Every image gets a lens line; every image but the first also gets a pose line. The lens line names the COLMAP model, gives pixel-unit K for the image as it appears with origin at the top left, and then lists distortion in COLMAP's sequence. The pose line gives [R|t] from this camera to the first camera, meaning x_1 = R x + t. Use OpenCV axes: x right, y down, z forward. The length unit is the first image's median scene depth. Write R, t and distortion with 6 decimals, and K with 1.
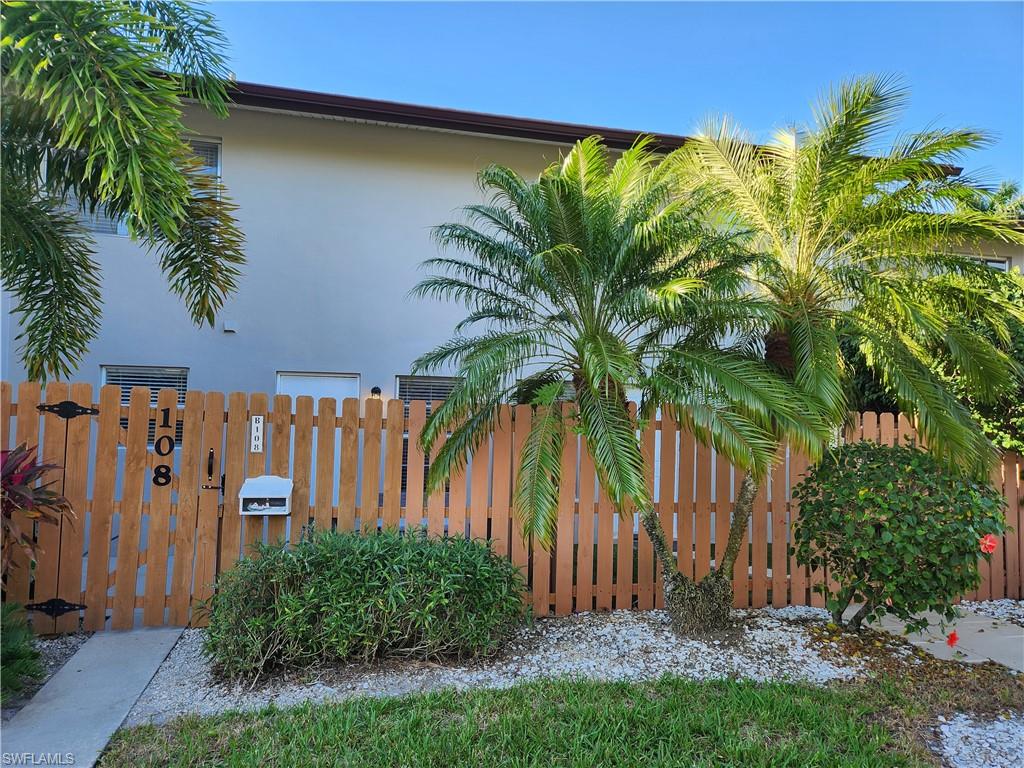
lens RADIAL K [[686.3, 0, 511.6], [0, 686.3, 384.1], [0, 0, 1]] dist [0.081971, -0.067231]
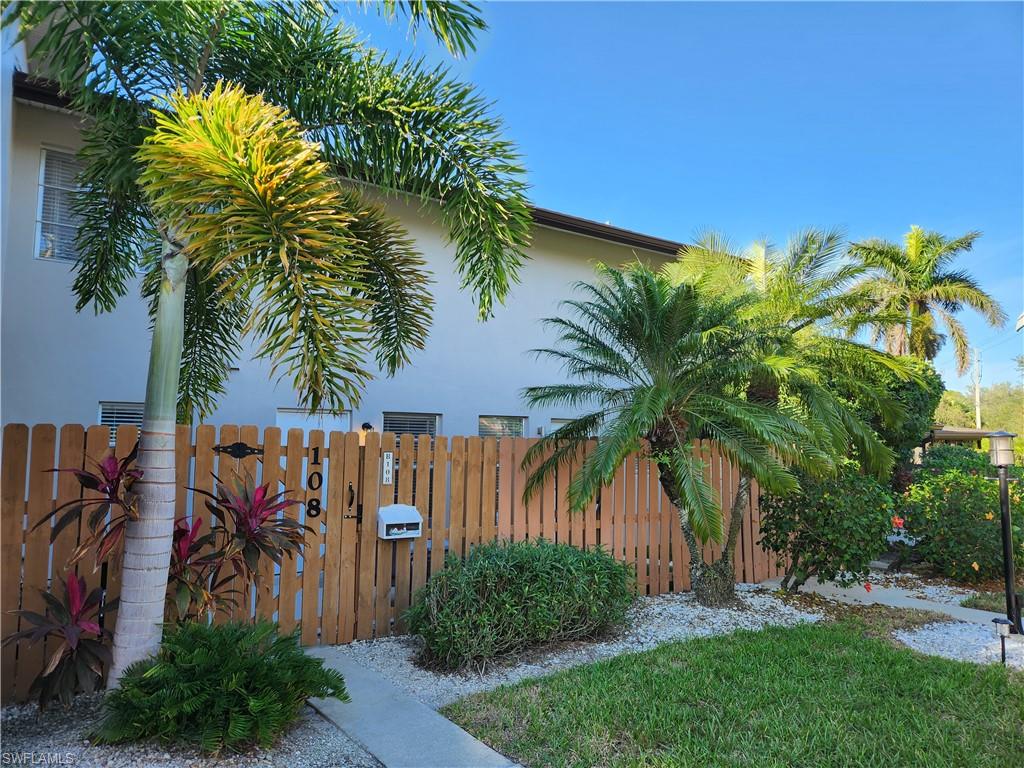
lens RADIAL K [[686.3, 0, 512.2], [0, 686.3, 385.5], [0, 0, 1]] dist [0.081971, -0.067231]
pose [[0.926634, 0.018470, 0.375511, -0.639030], [-0.005879, 0.999382, -0.034649, -0.028098], [-0.375919, 0.029900, 0.926170, -0.146867]]
